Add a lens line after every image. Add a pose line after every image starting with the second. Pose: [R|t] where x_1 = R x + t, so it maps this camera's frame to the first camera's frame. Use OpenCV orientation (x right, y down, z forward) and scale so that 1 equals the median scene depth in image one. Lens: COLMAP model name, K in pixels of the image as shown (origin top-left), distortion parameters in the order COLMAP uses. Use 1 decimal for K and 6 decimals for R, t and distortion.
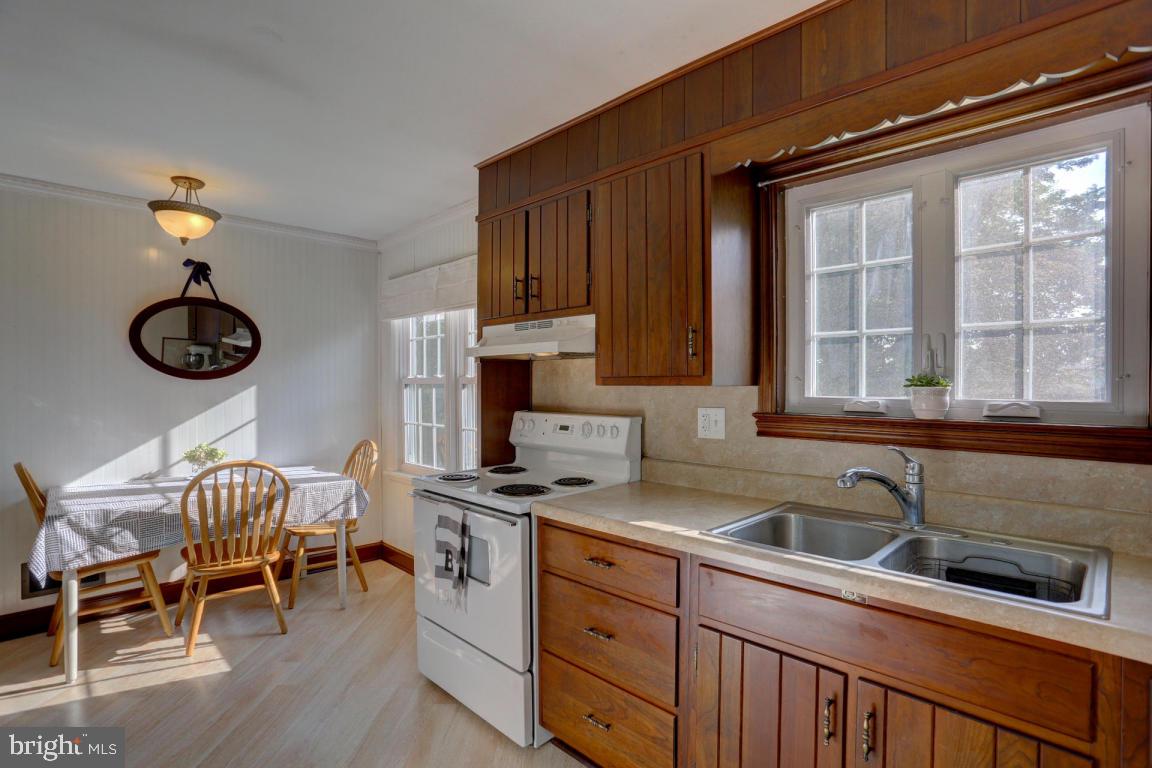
lens RADIAL K [[559.2, 0, 576.0], [0, 559.2, 384.0], [0, 0, 1]] dist [-0.067230, 0.031800]
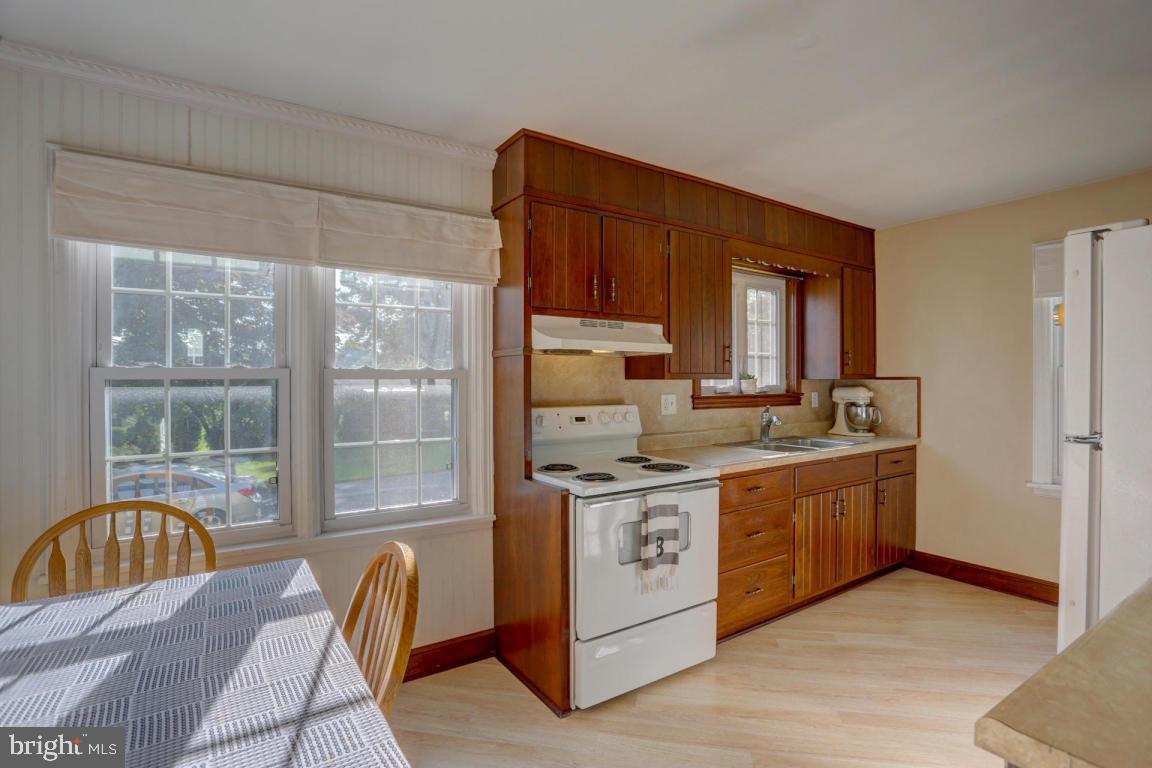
lens RADIAL K [[559.2, 0, 576.0], [0, 559.2, 384.0], [0, 0, 1]] dist [-0.067230, 0.031800]
pose [[0.195203, -0.007101, 0.980737, -1.128656], [0.003322, 0.999973, 0.006579, 0.003427], [-0.980757, 0.001973, 0.195221, 0.827568]]
